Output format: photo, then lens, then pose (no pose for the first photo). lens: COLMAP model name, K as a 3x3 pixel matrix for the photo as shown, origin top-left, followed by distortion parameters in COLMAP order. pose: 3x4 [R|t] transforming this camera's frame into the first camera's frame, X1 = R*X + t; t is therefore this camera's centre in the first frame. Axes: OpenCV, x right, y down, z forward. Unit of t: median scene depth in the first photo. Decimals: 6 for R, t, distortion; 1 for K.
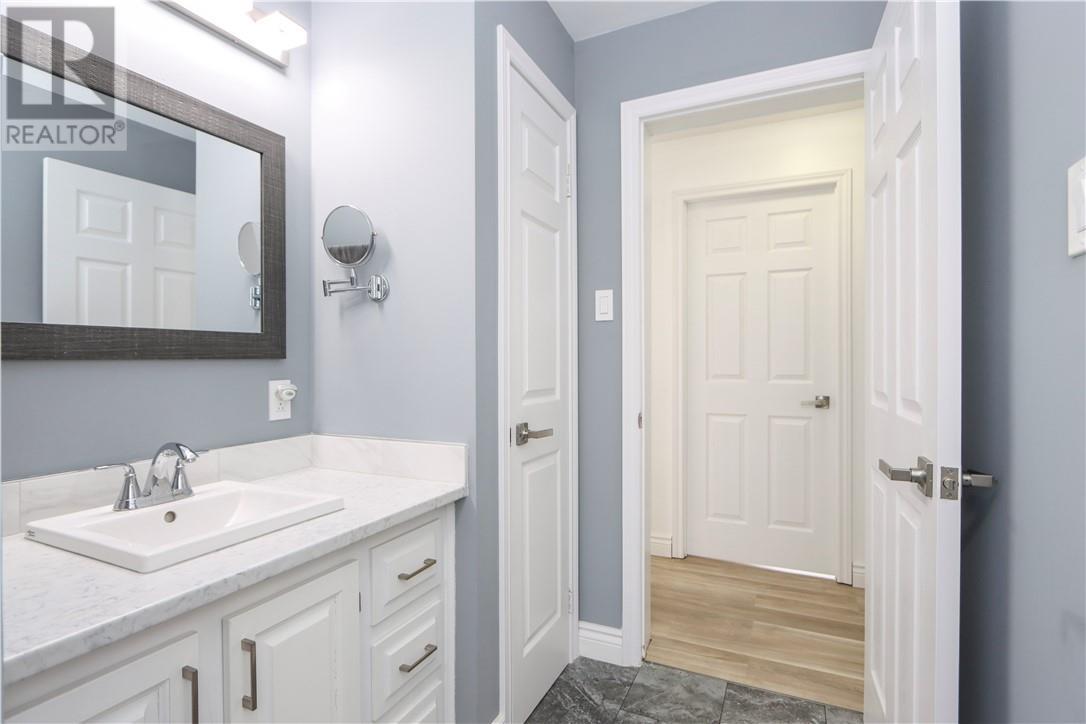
lens RADIAL K [[510.3, 0, 533.6], [0, 510.3, 362.4], [0, 0, 1]] dist [-0.013556, 0.000415]
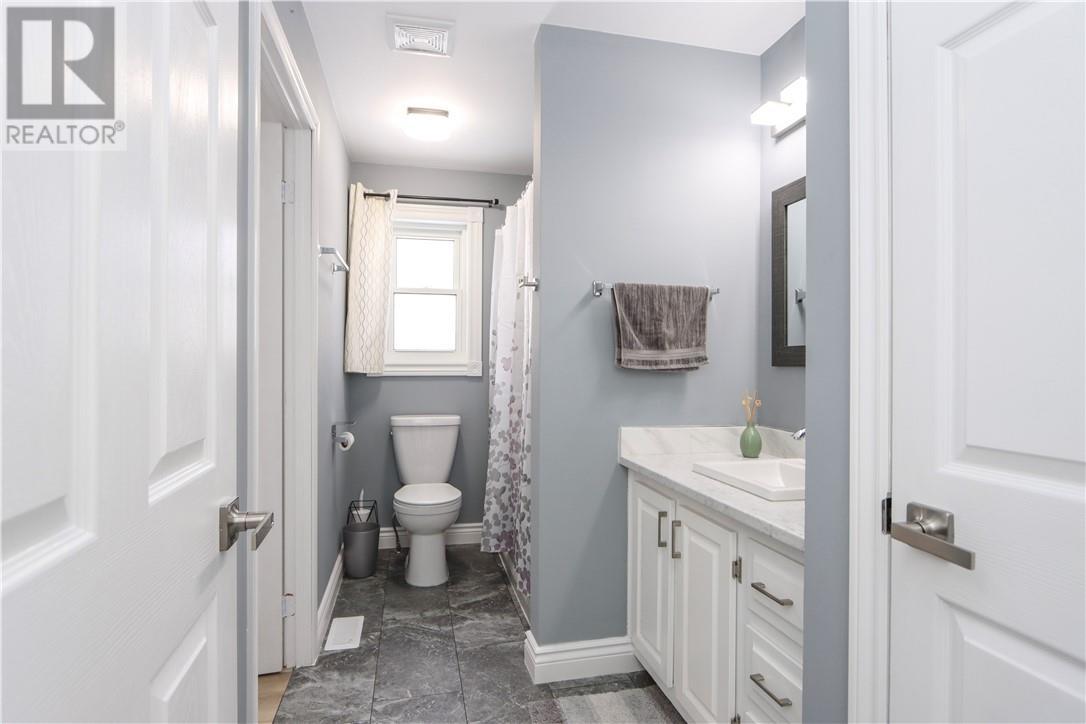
lens RADIAL K [[510.3, 0, 533.6], [0, 510.3, 362.4], [0, 0, 1]] dist [-0.013556, 0.000415]
pose [[-0.760561, 0.001519, -0.649264, 0.707259], [-0.001572, 0.999990, 0.004180, -0.018392], [0.649264, 0.004200, -0.760551, 1.432489]]
